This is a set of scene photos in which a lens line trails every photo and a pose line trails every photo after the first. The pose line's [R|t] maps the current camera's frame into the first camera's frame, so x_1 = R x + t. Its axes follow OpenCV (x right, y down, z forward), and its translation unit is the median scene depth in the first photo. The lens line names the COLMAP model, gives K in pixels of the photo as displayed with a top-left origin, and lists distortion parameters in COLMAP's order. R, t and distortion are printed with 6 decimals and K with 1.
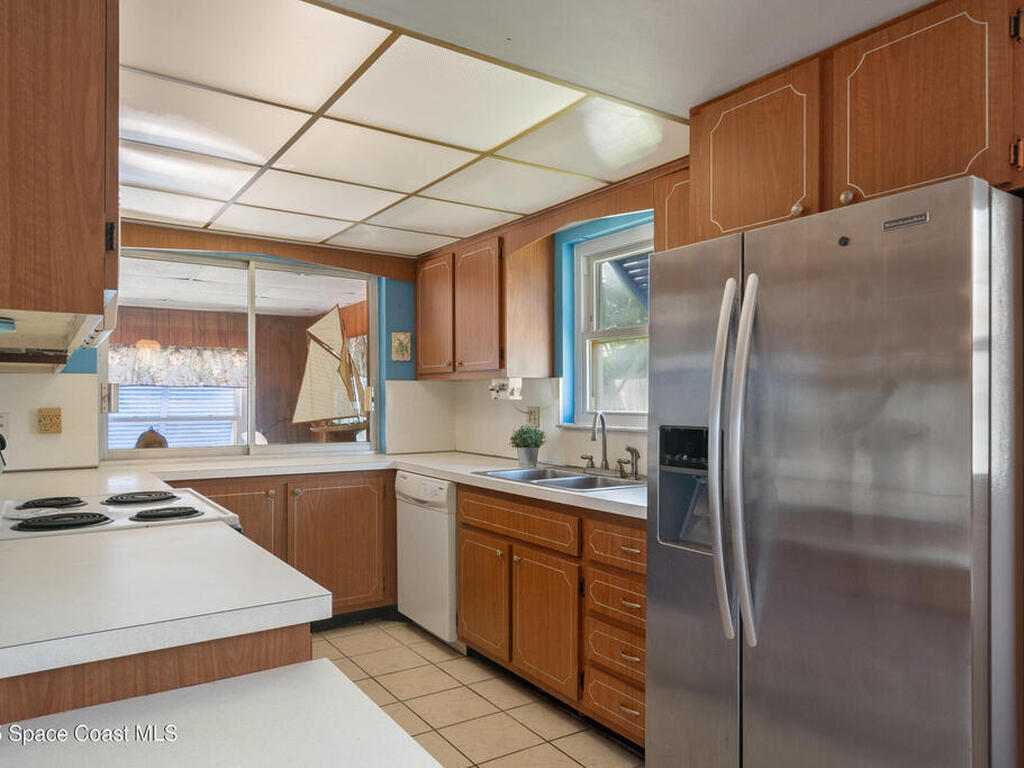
lens RADIAL K [[712.1, 0, 512.0], [0, 712.1, 384.0], [0, 0, 1]] dist [-0.002737, 0.000467]
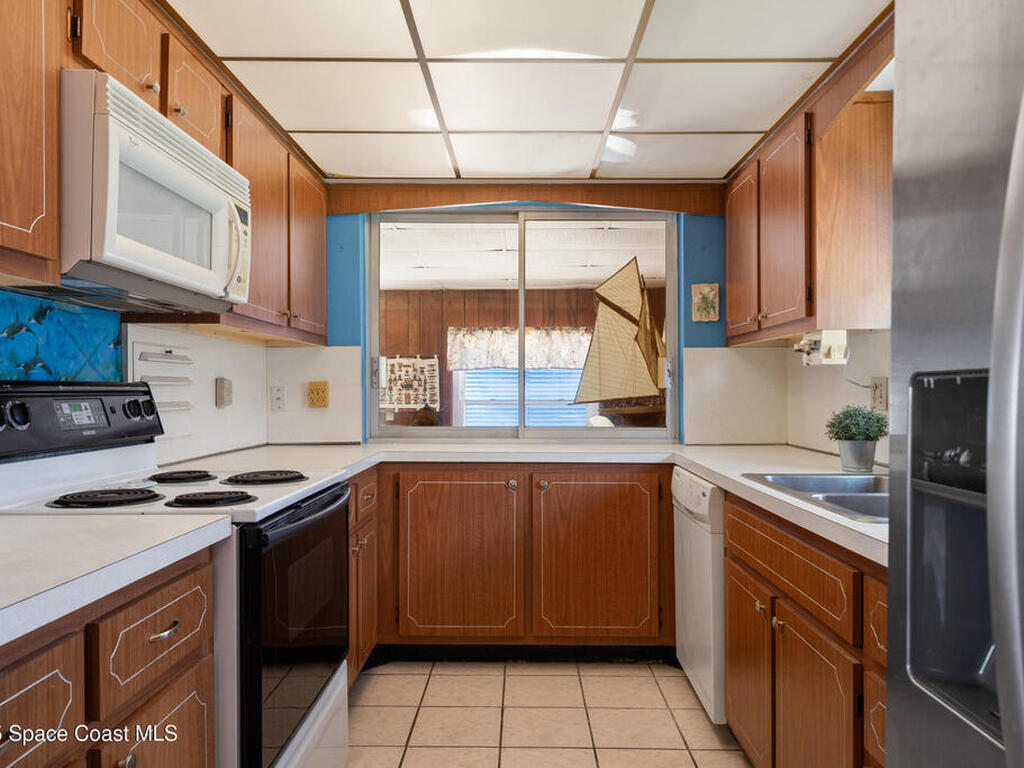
lens RADIAL K [[730.8, 0, 514.1], [0, 730.8, 387.6], [0, 0, 1]] dist [0.012587, 0.002985]
pose [[0.827108, -0.003603, -0.562031, 0.128536], [0.012565, 0.999848, 0.012081, 0.029491], [0.561902, -0.017054, 0.827028, 0.282661]]
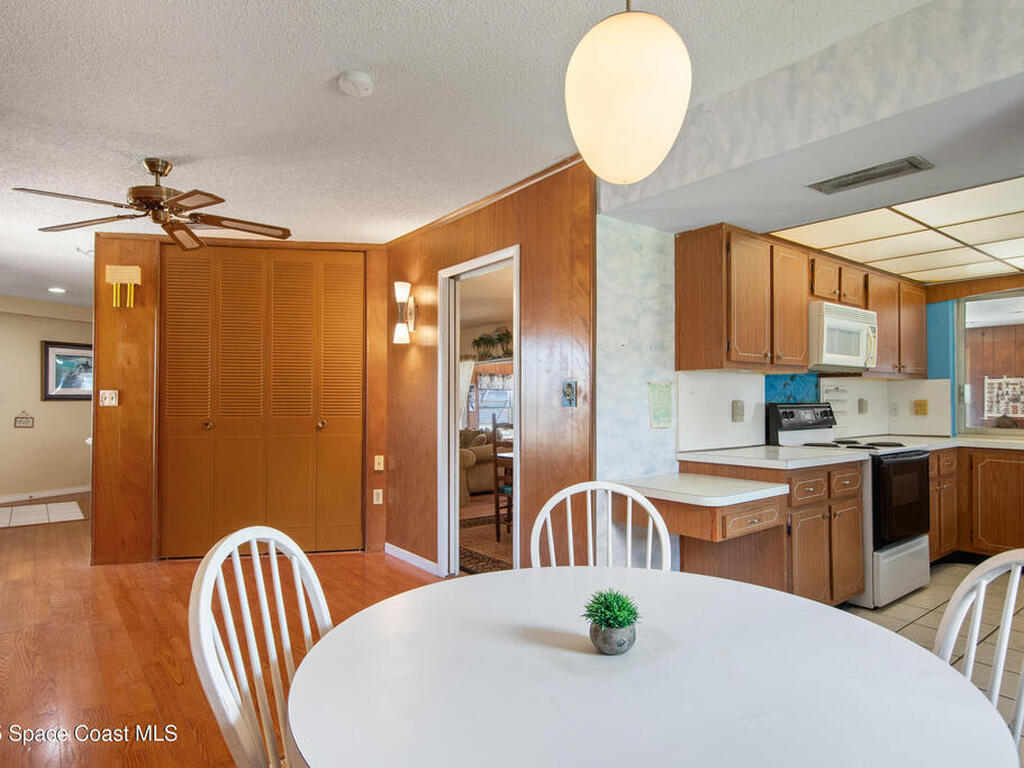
lens RADIAL K [[599.0, 0, 510.9], [0, 599.0, 400.8], [0, 0, 1]] dist [-0.000066, -0.000047]
pose [[0.074432, -0.001022, -0.997226, 0.646566], [0.022425, 0.999748, 0.000650, 0.011038], [0.996974, -0.022411, 0.074436, -0.085608]]
